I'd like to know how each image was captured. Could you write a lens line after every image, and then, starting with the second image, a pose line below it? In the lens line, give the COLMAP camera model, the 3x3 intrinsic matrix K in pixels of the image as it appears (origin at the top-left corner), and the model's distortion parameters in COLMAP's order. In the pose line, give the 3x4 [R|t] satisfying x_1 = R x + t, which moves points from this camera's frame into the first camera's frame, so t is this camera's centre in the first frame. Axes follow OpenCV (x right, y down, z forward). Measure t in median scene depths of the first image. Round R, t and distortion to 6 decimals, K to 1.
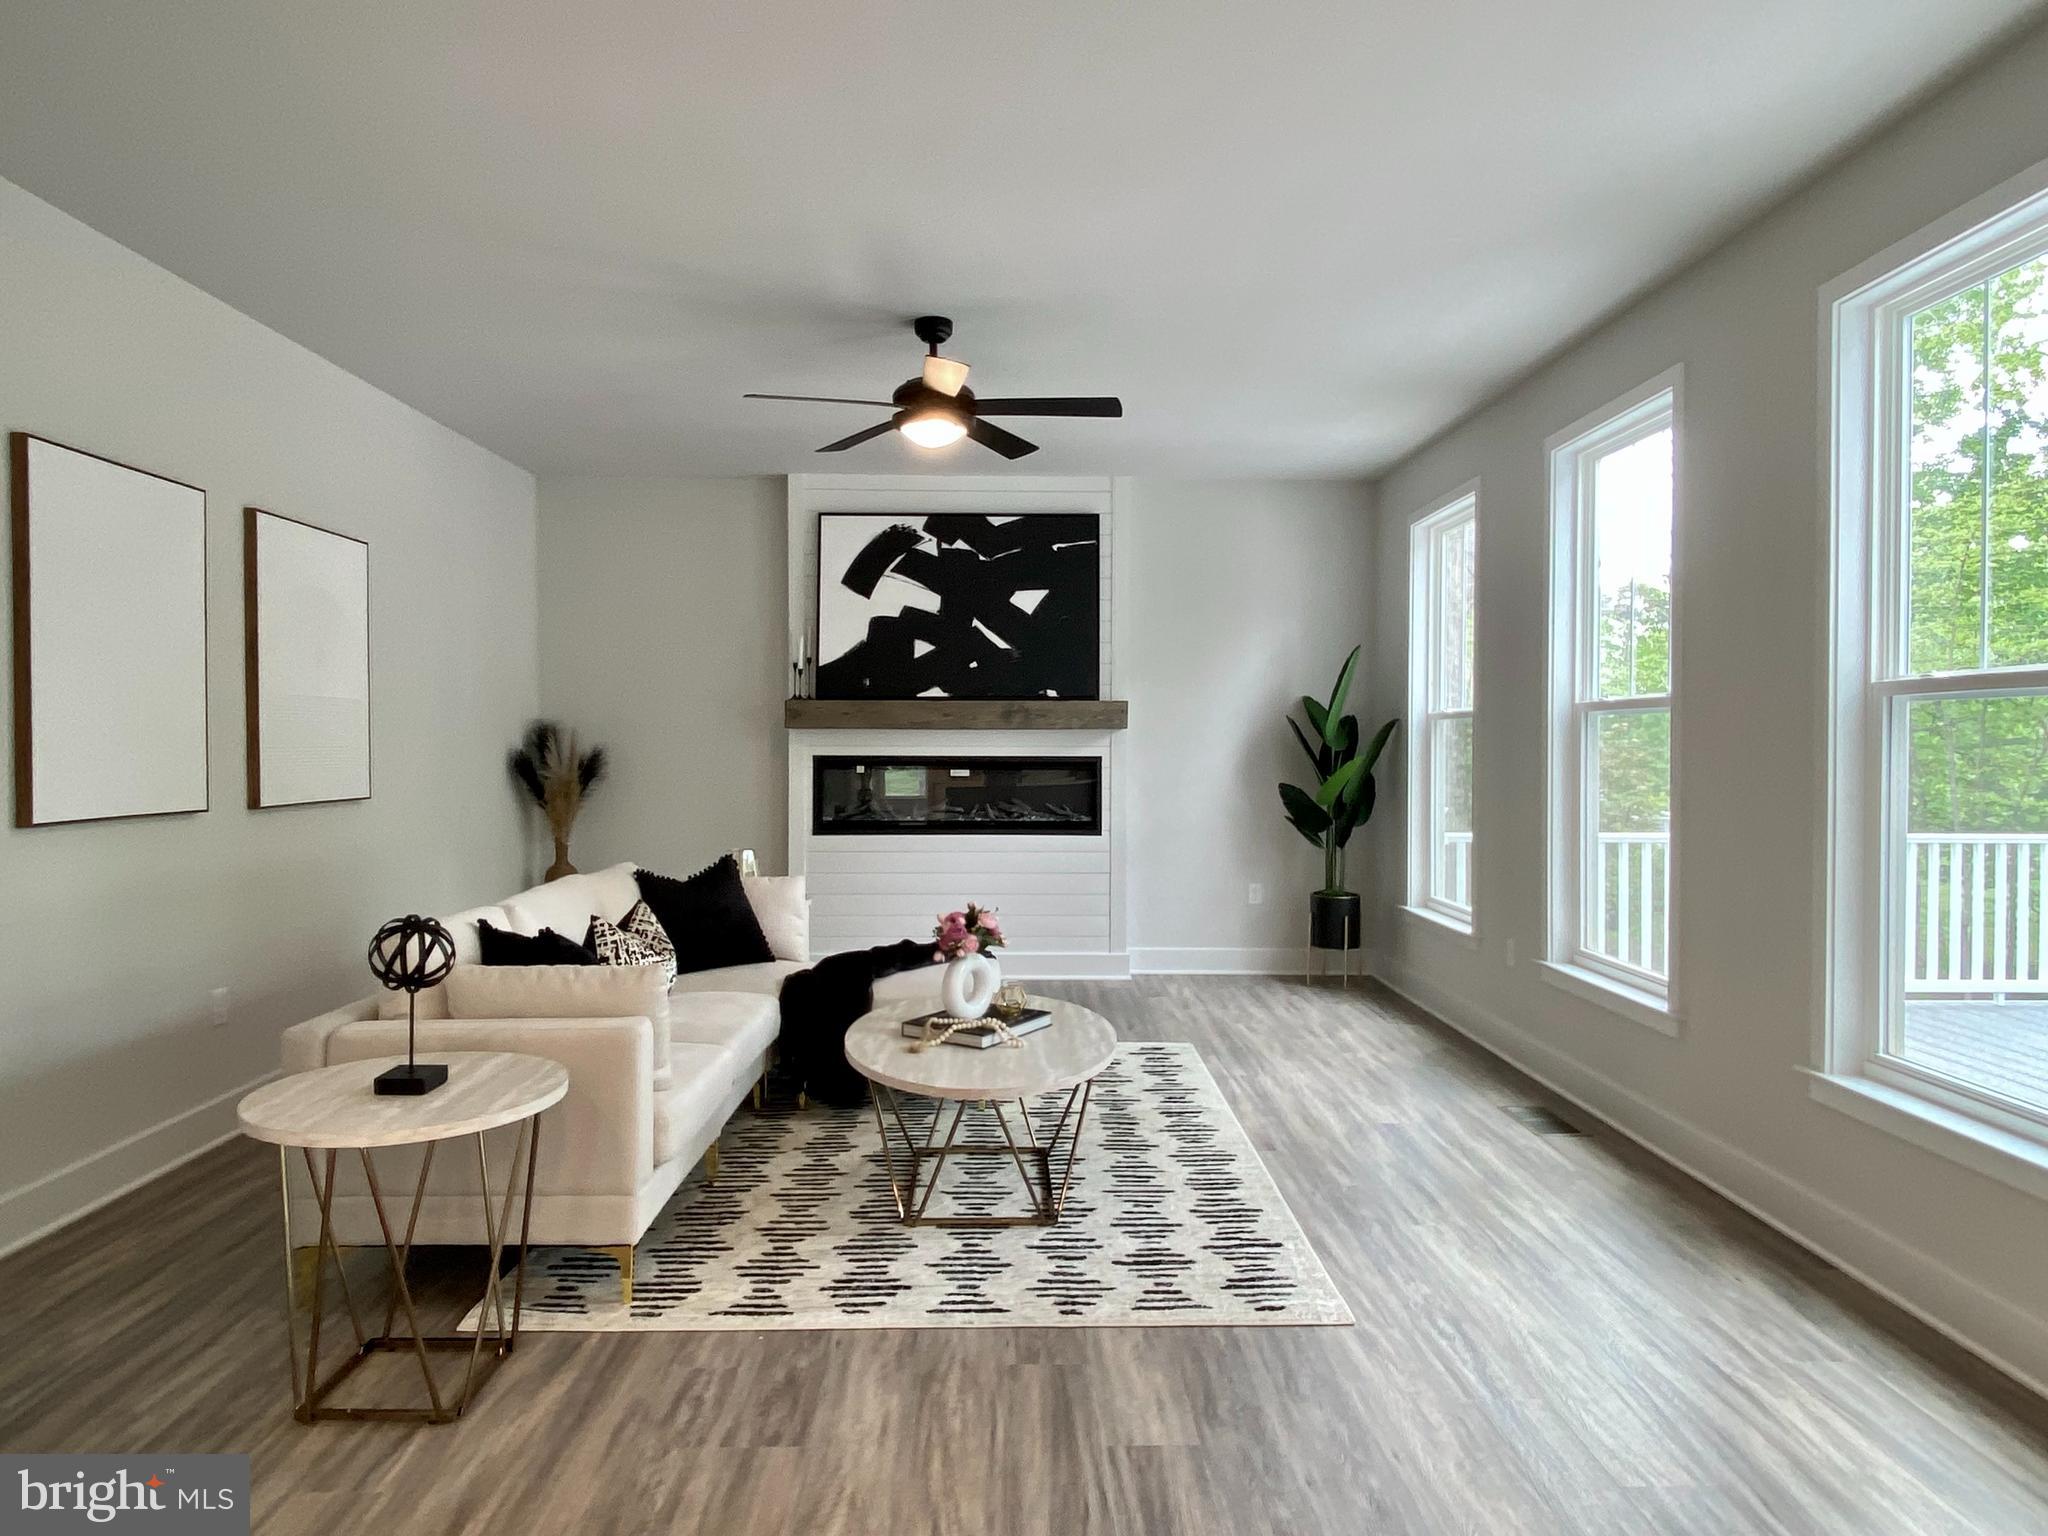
lens RADIAL K [[1250.4, 0, 1008.1], [0, 1250.4, 776.2], [0, 0, 1]] dist [0.038294, -0.000751]
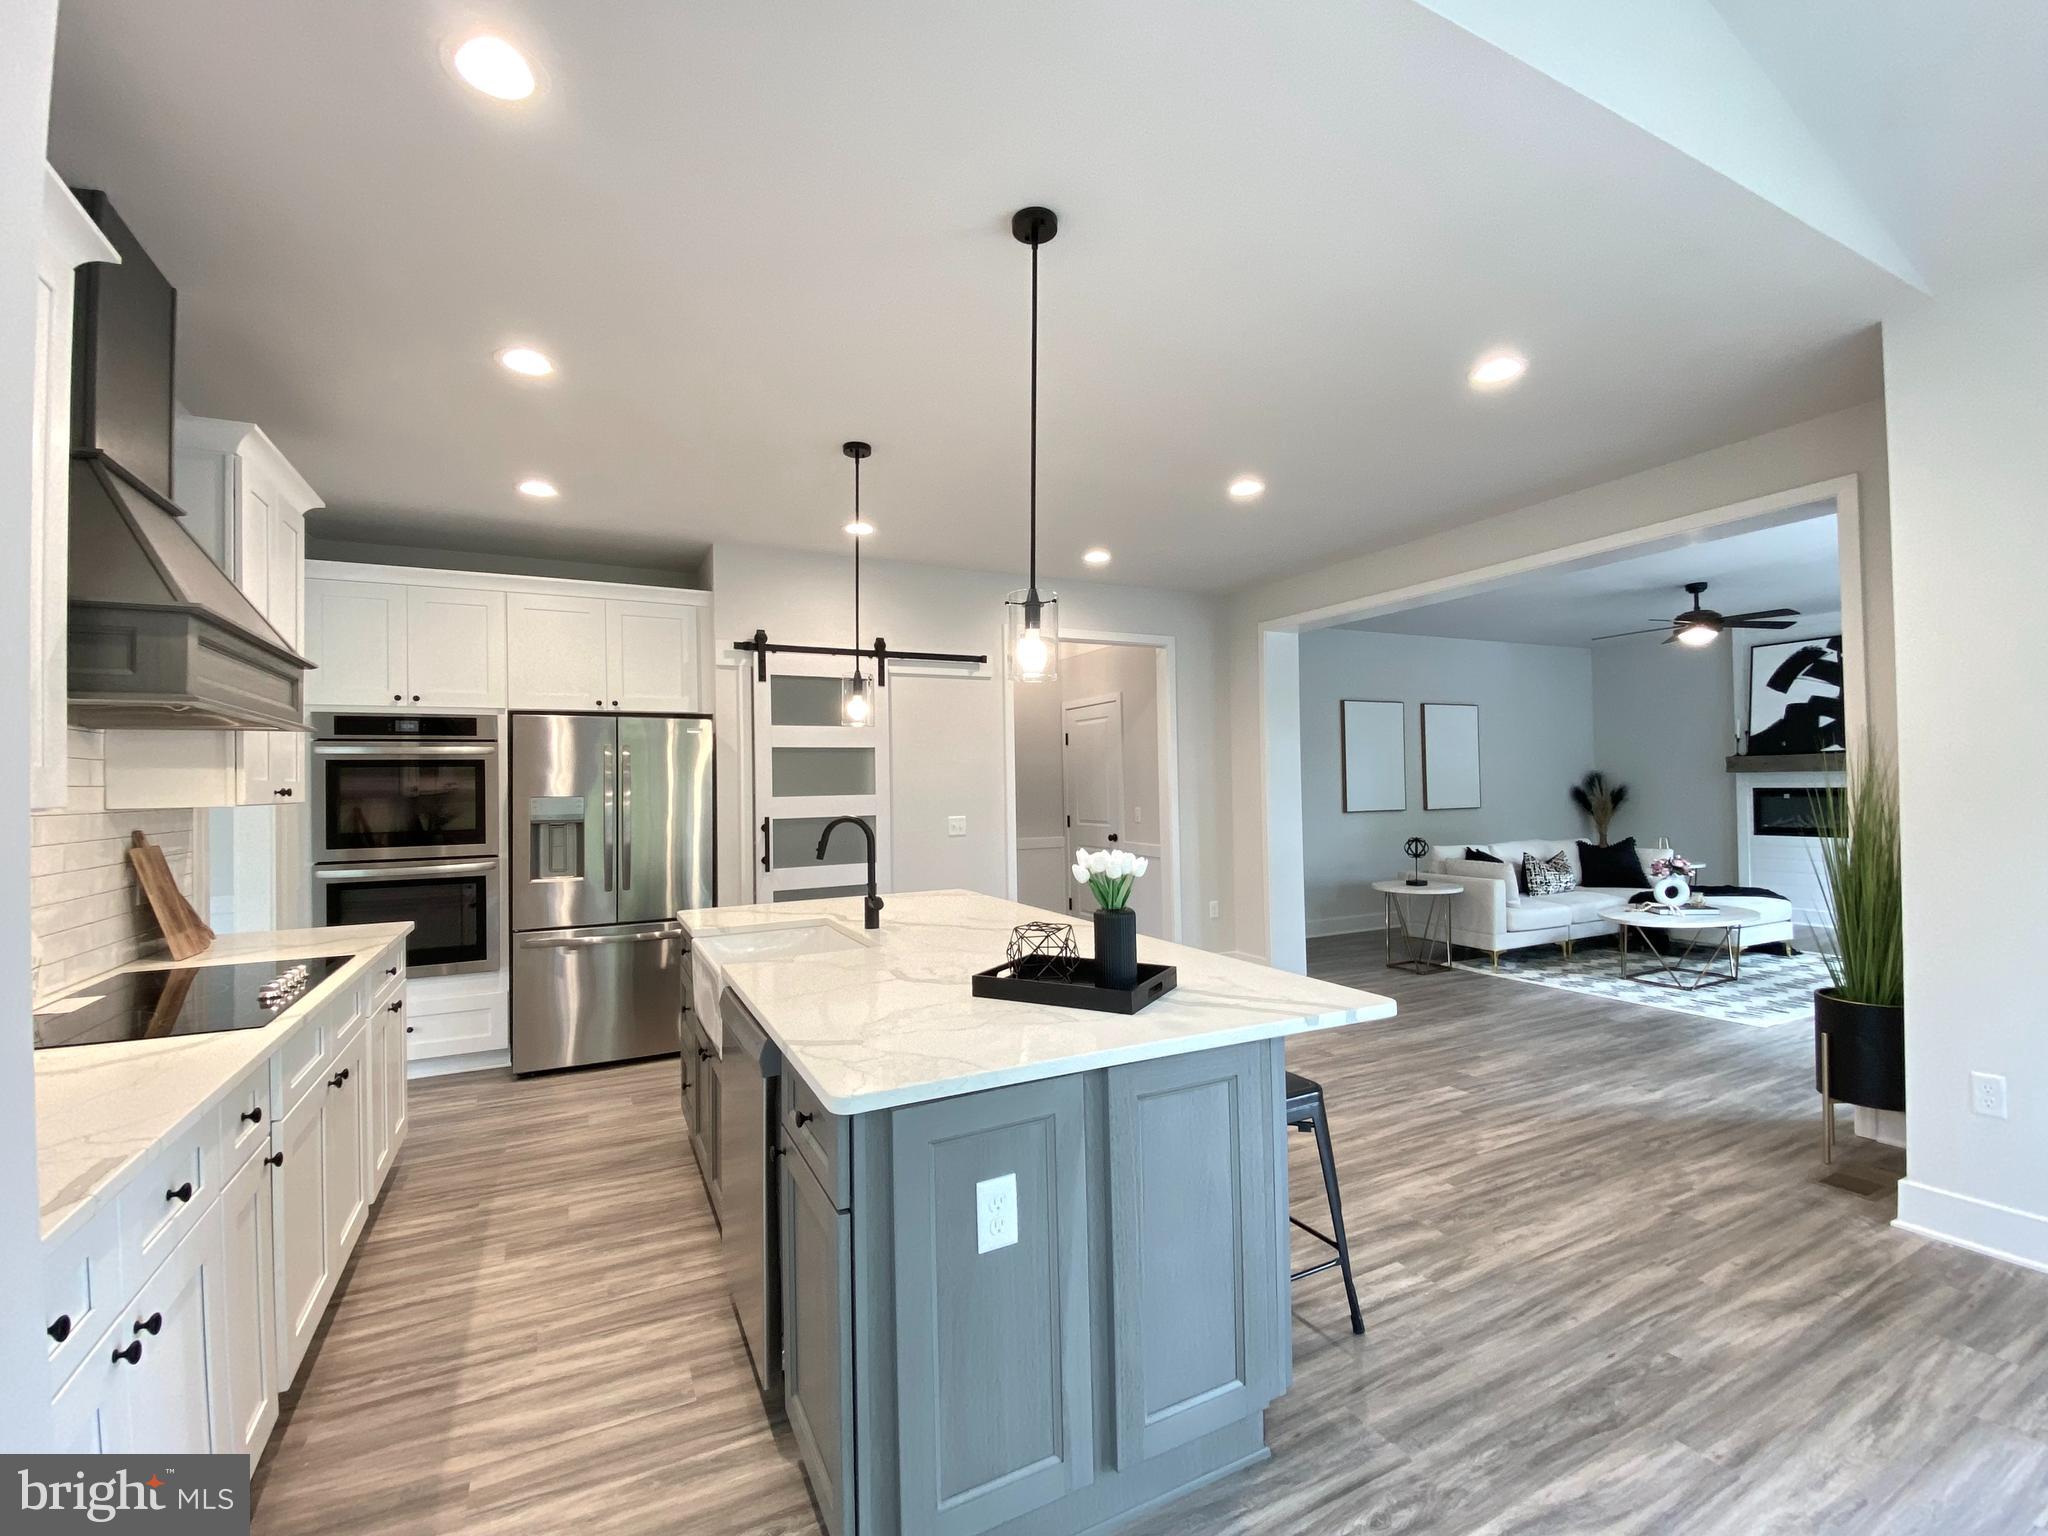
lens RADIAL K [[889.5, 0, 1024.0], [0, 889.5, 768.0], [0, 0, 1]] dist [0.030758, -0.019623]
pose [[0.450818, -0.027216, -0.892201, 0.496471], [-0.004743, 0.999448, -0.032884, 0.001119], [0.892603, 0.019056, 0.450440, -0.438660]]
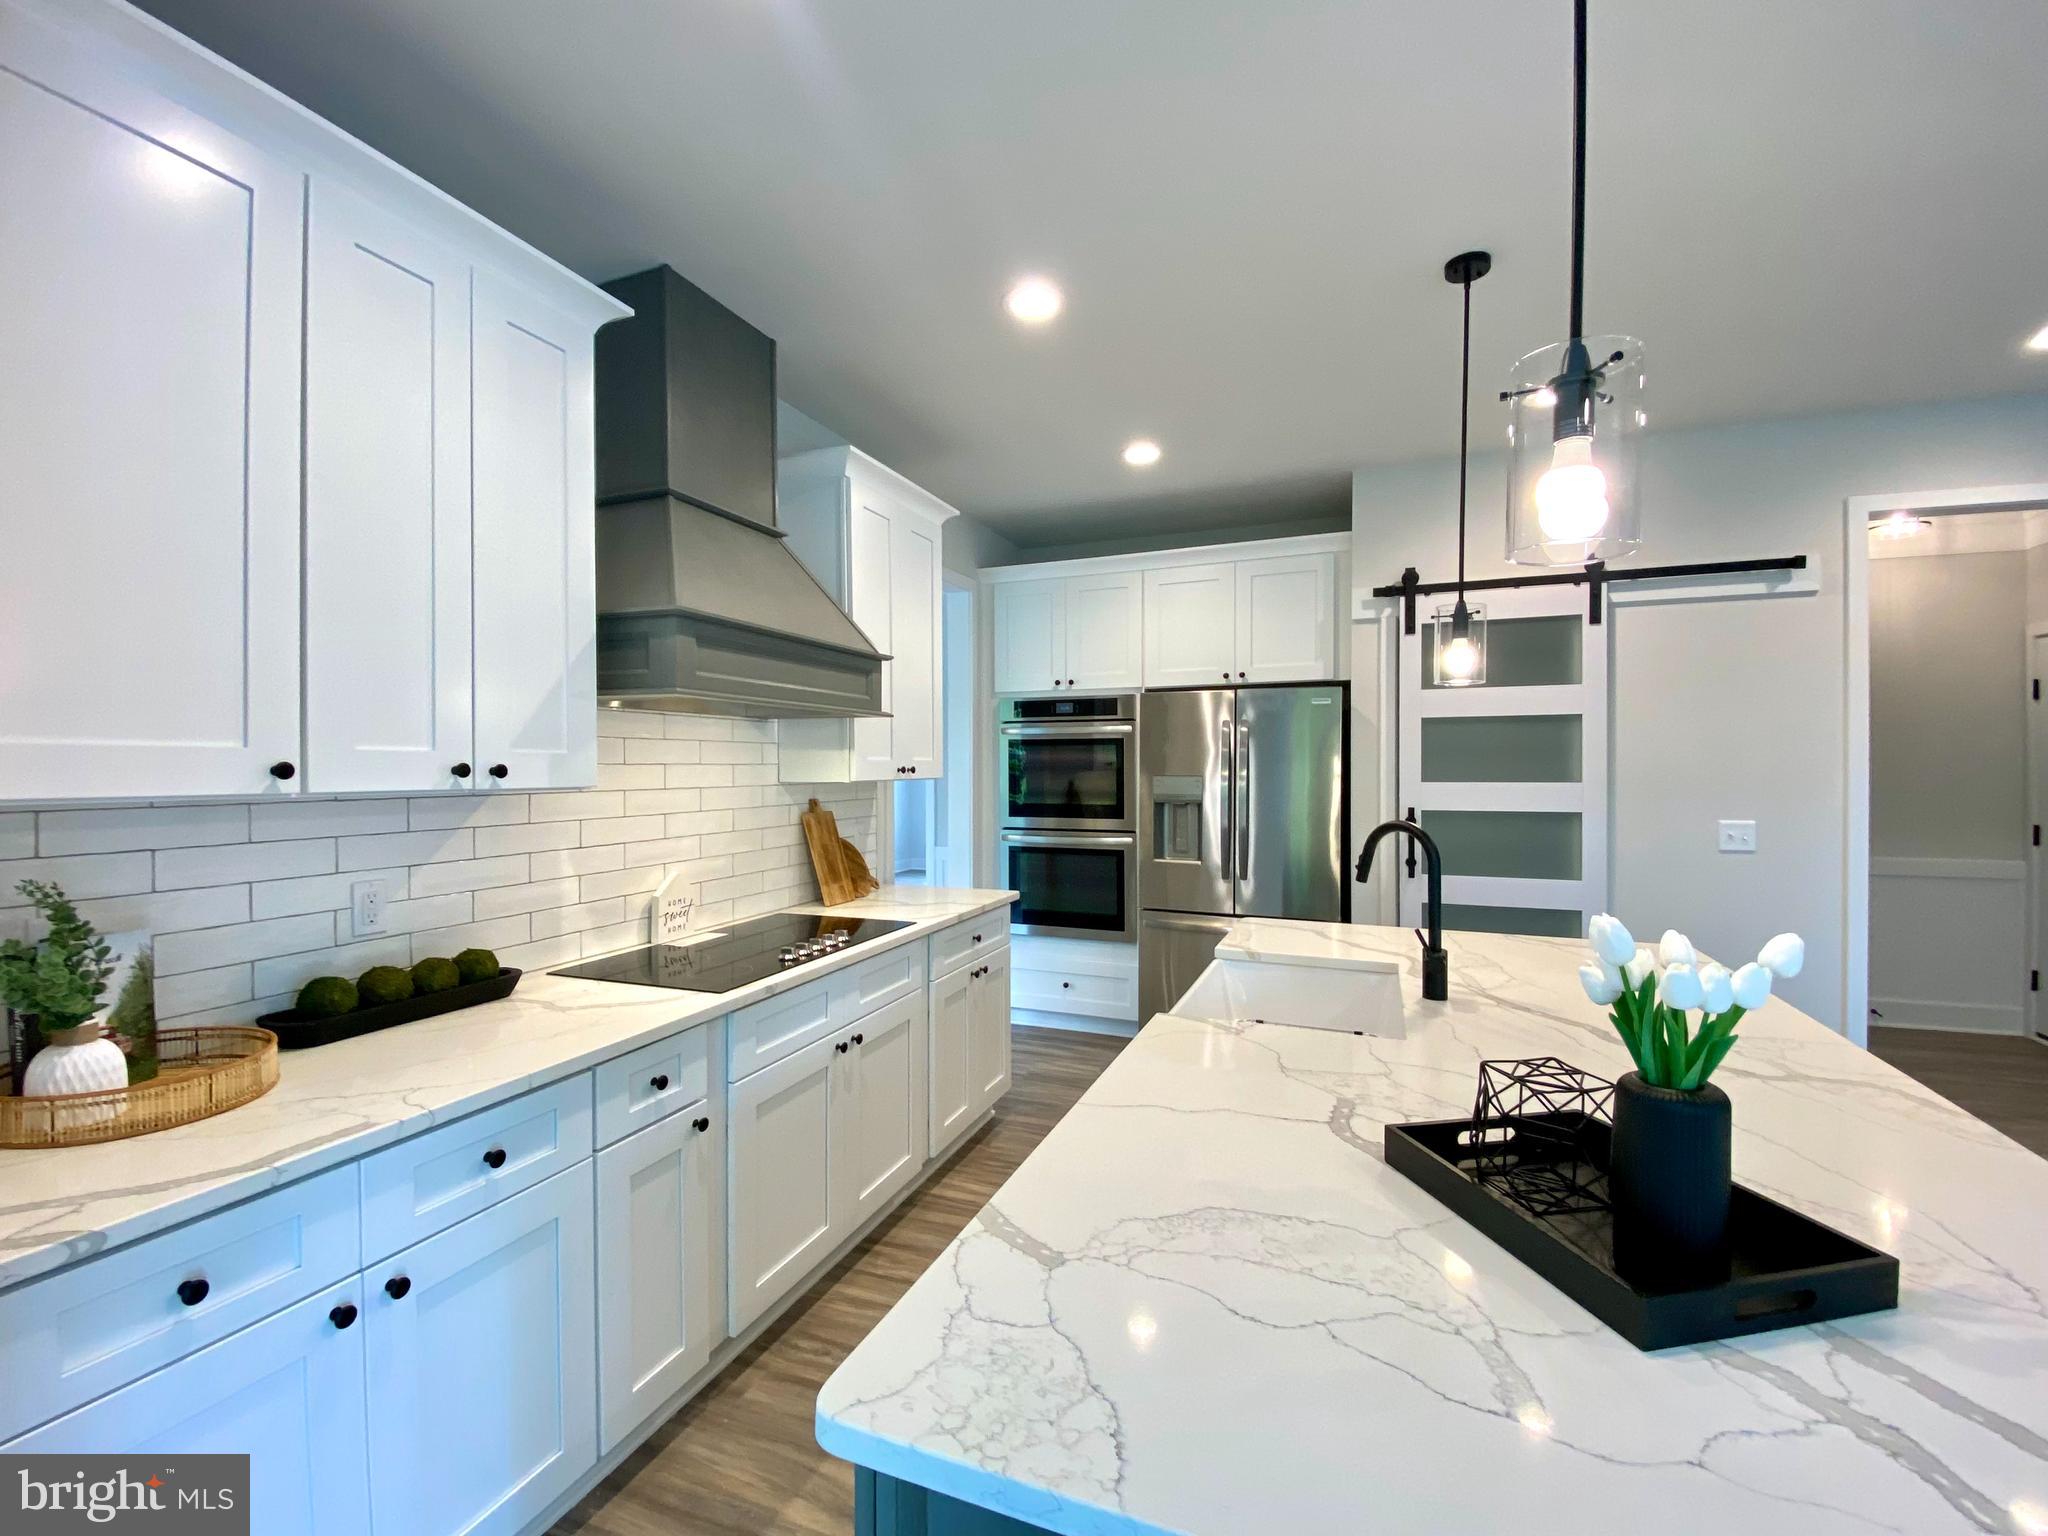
lens RADIAL K [[889.5, 0, 1024.0], [0, 889.5, 768.0], [0, 0, 1]] dist [0.030758, -0.019623]
pose [[-0.372254, 0.001397, -0.928130, 0.374872], [-0.022002, 0.999705, 0.010330, -0.007312], [0.927870, 0.024266, -0.372113, -0.315614]]
